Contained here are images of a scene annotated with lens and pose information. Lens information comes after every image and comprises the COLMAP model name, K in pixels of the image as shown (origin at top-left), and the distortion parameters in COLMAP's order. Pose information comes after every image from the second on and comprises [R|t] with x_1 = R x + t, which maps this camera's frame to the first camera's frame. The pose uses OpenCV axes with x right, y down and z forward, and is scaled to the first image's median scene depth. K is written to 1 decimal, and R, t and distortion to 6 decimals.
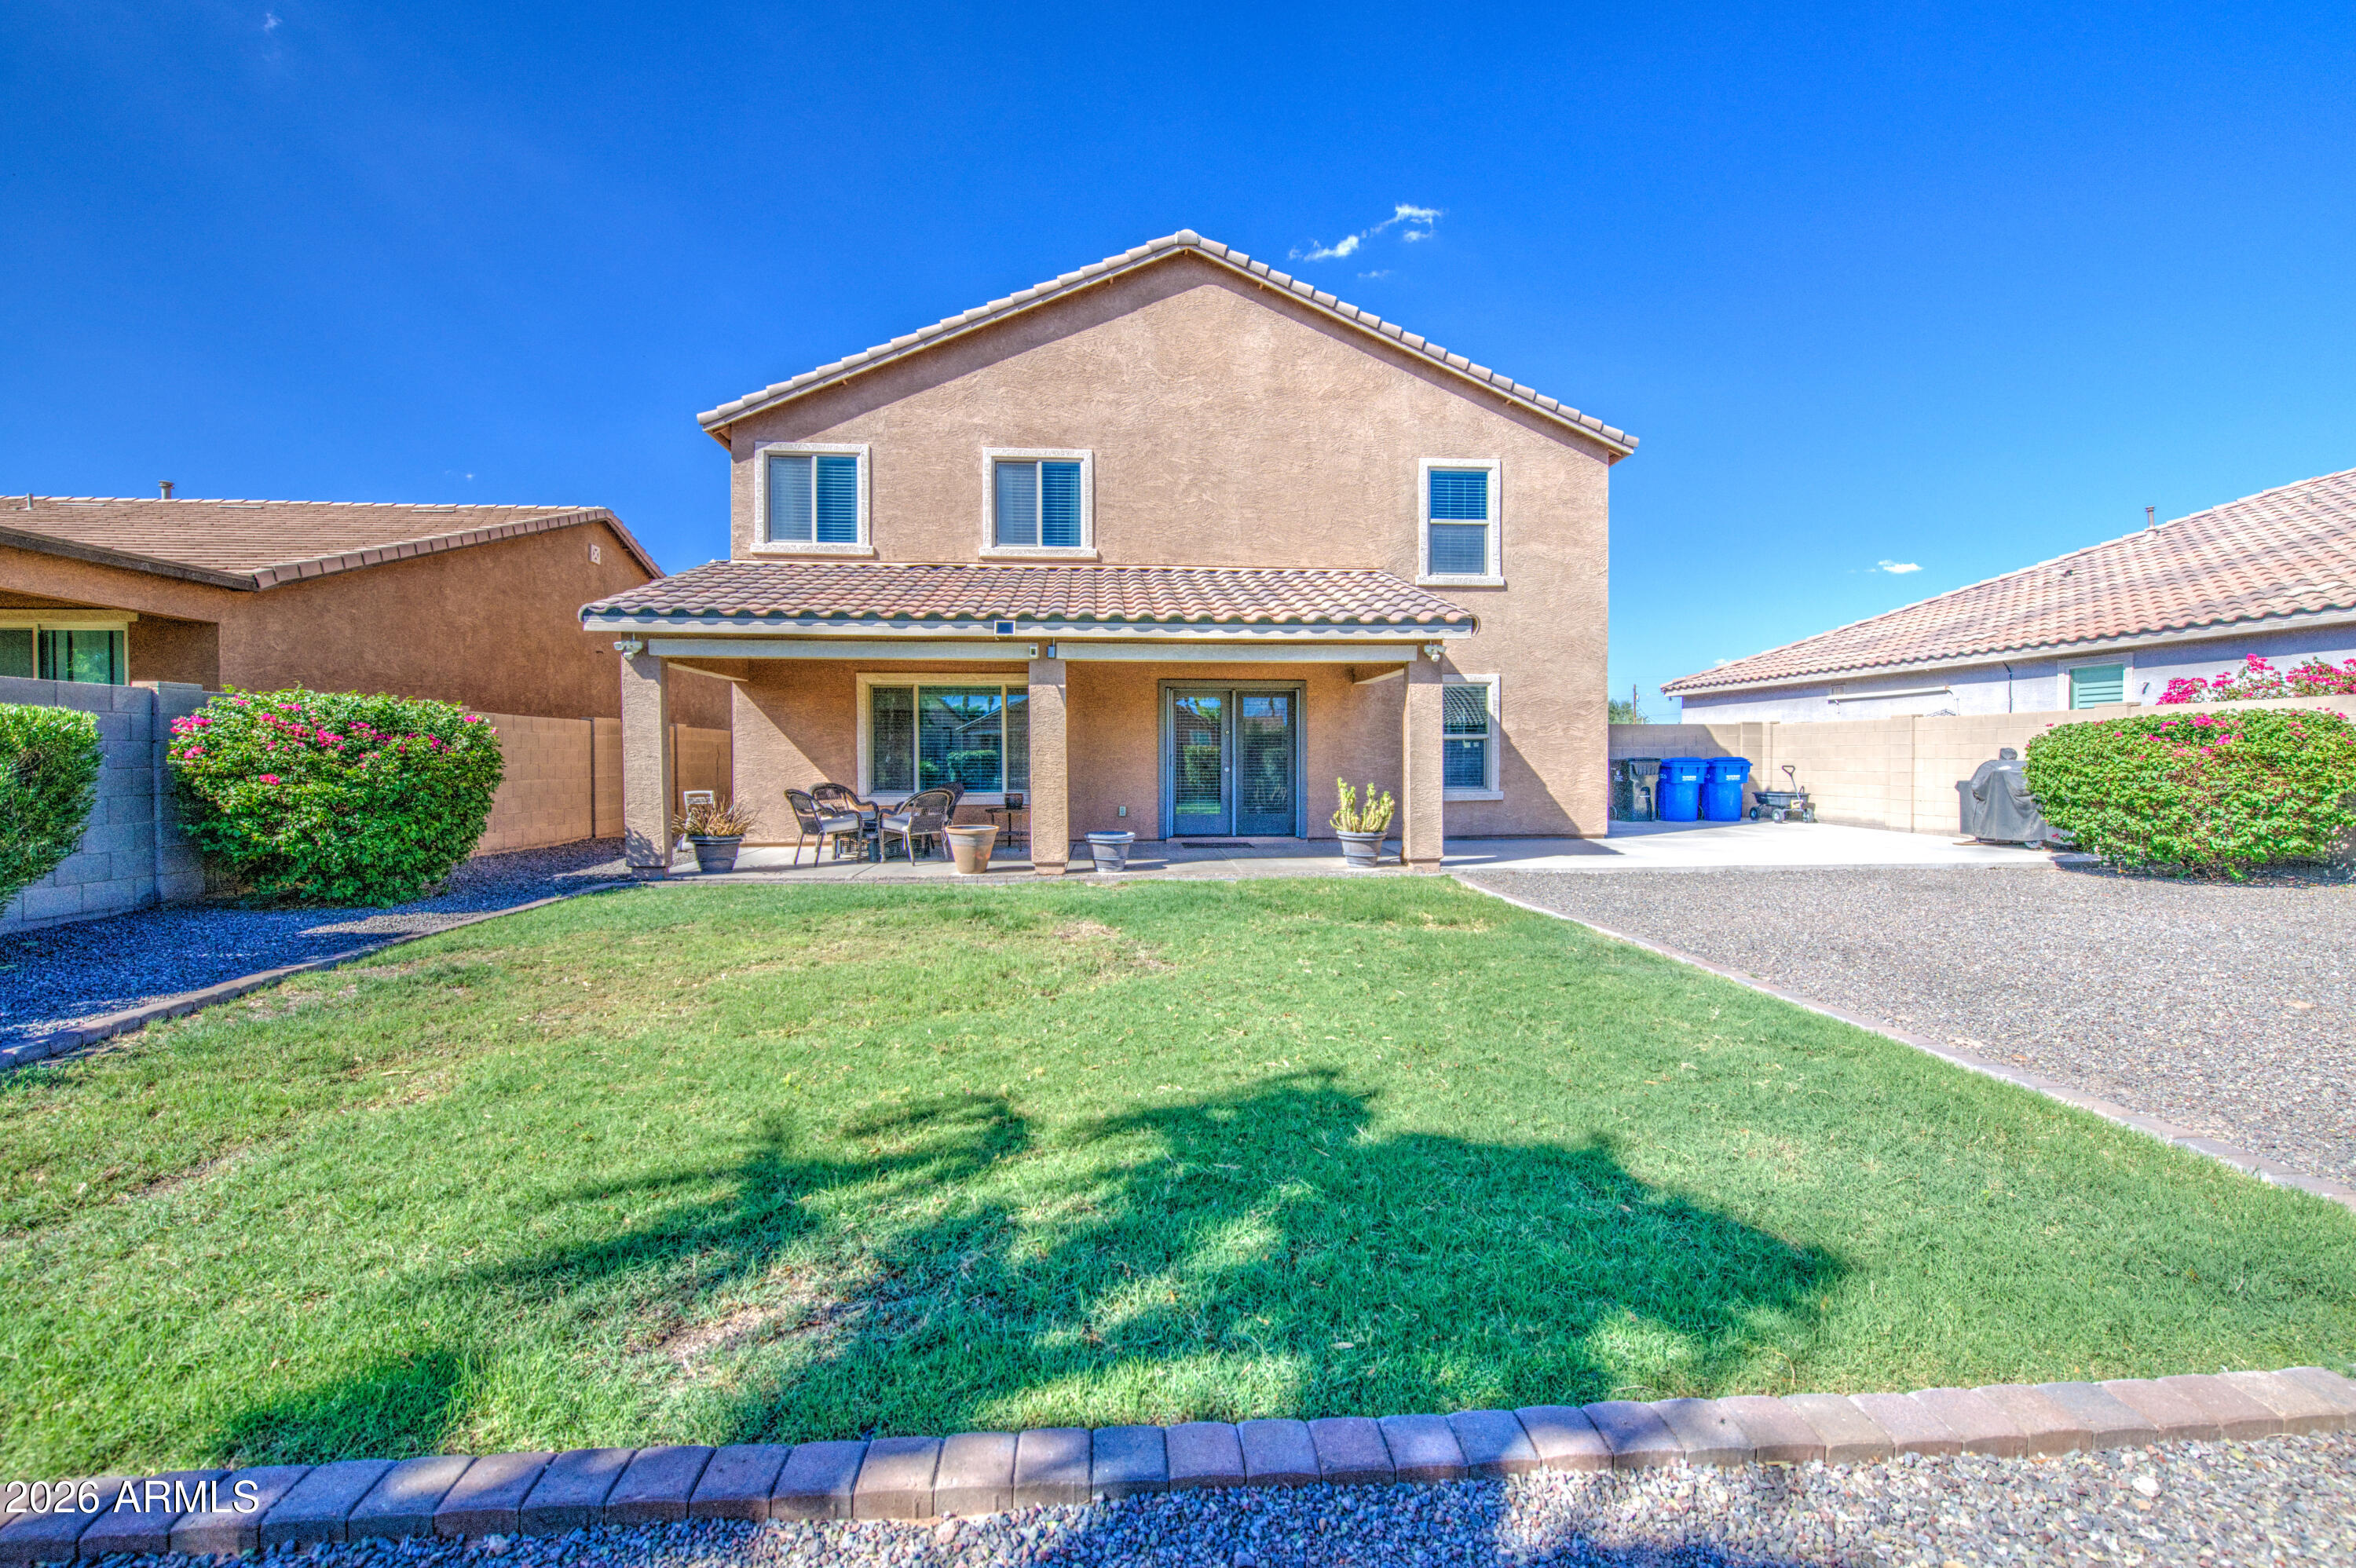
lens RADIAL K [[1021.2, 0, 1168.0], [0, 1021.2, 789.2], [0, 0, 1]] dist [-0.000835, -0.000319]
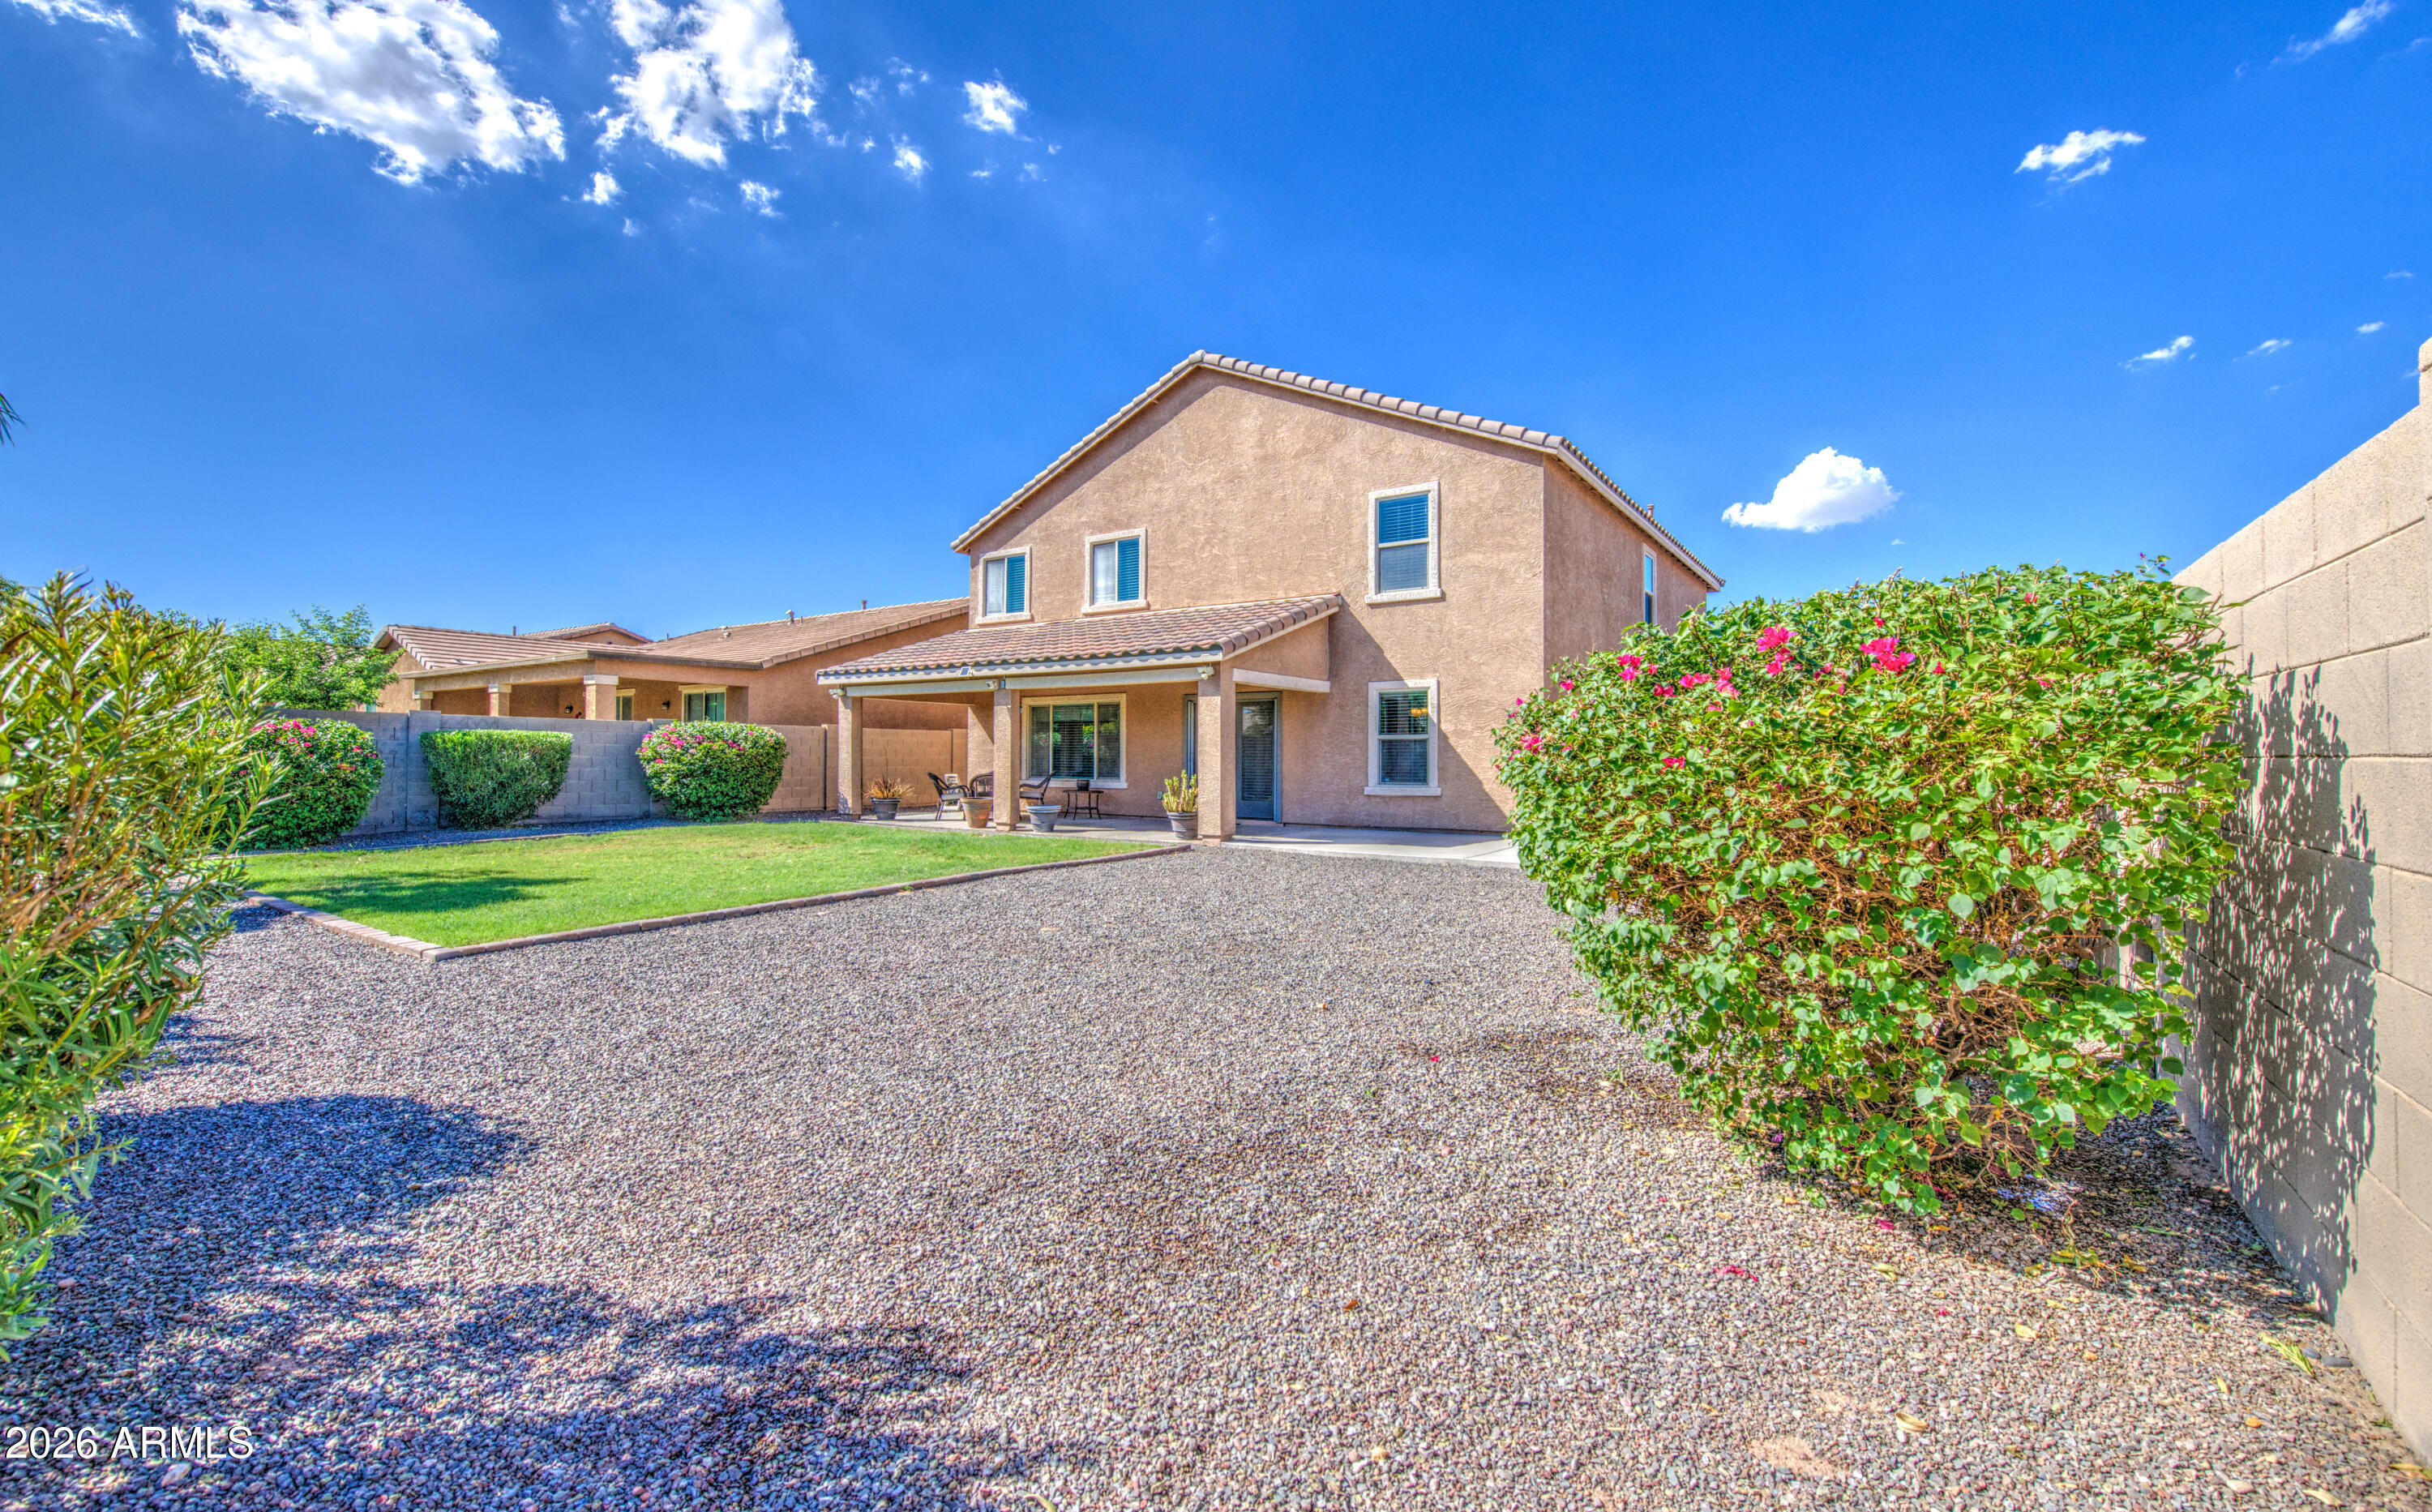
lens RADIAL K [[1014.7, 0, 1216.0], [0, 1014.7, 756.0], [0, 0, 1]] dist [-0.004650, -0.000327]
pose [[0.777105, 0.002386, -0.629366, 0.835284], [-0.025570, 0.999287, -0.027784, 0.004409], [0.628851, 0.037683, 0.776612, 0.028048]]
